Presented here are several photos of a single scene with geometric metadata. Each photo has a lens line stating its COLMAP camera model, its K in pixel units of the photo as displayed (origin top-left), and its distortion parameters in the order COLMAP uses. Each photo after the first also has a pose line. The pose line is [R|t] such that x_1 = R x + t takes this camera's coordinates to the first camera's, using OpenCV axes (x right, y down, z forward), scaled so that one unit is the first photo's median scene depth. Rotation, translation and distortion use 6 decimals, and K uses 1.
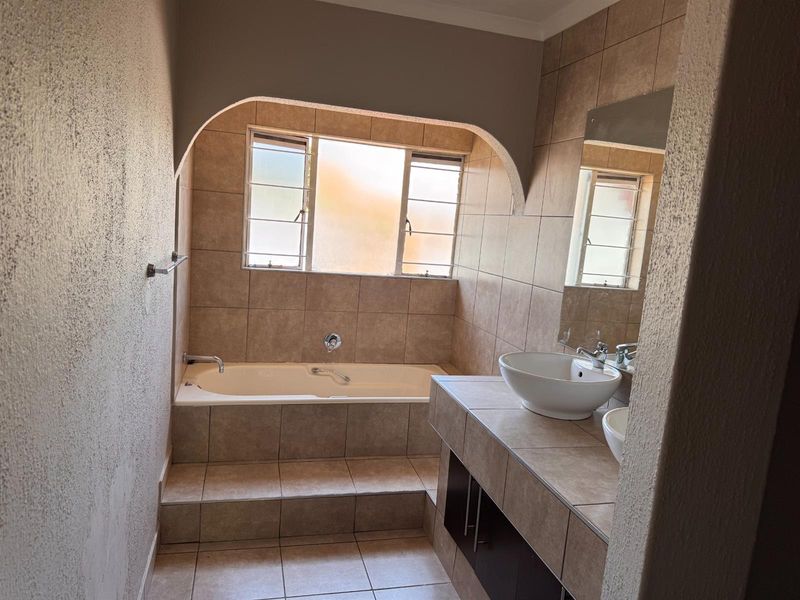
lens RADIAL K [[562.4, 0, 400.0], [0, 562.4, 300.0], [0, 0, 1]] dist [0.097791, -0.147068]
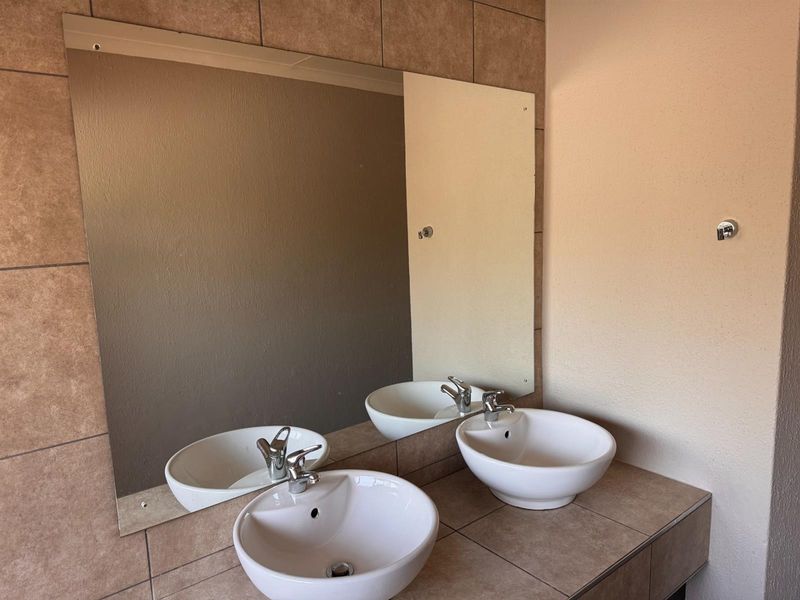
lens RADIAL K [[562.4, 0, 400.0], [0, 562.4, 300.0], [0, 0, 1]] dist [0.097791, -0.147068]
pose [[-0.414585, -0.203549, 0.886954, -0.129174], [0.121606, 0.953529, 0.275670, -0.148319], [-0.901849, 0.222147, -0.370566, 0.674163]]
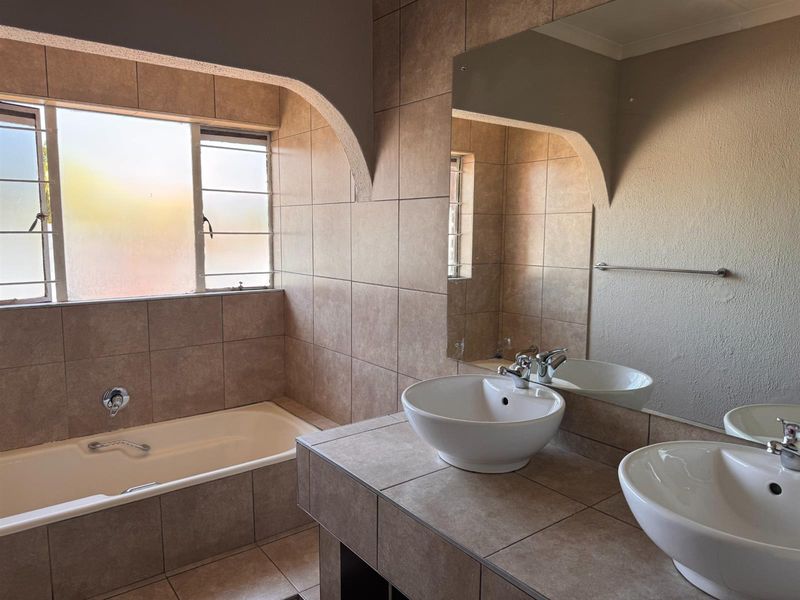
lens RADIAL K [[562.4, 0, 400.0], [0, 562.4, 300.0], [0, 0, 1]] dist [0.097791, -0.147068]
pose [[0.922014, -0.120216, 0.368020, -0.042227], [0.119851, 0.992503, 0.023940, -0.022182], [-0.368139, 0.022034, 0.929510, 0.219877]]
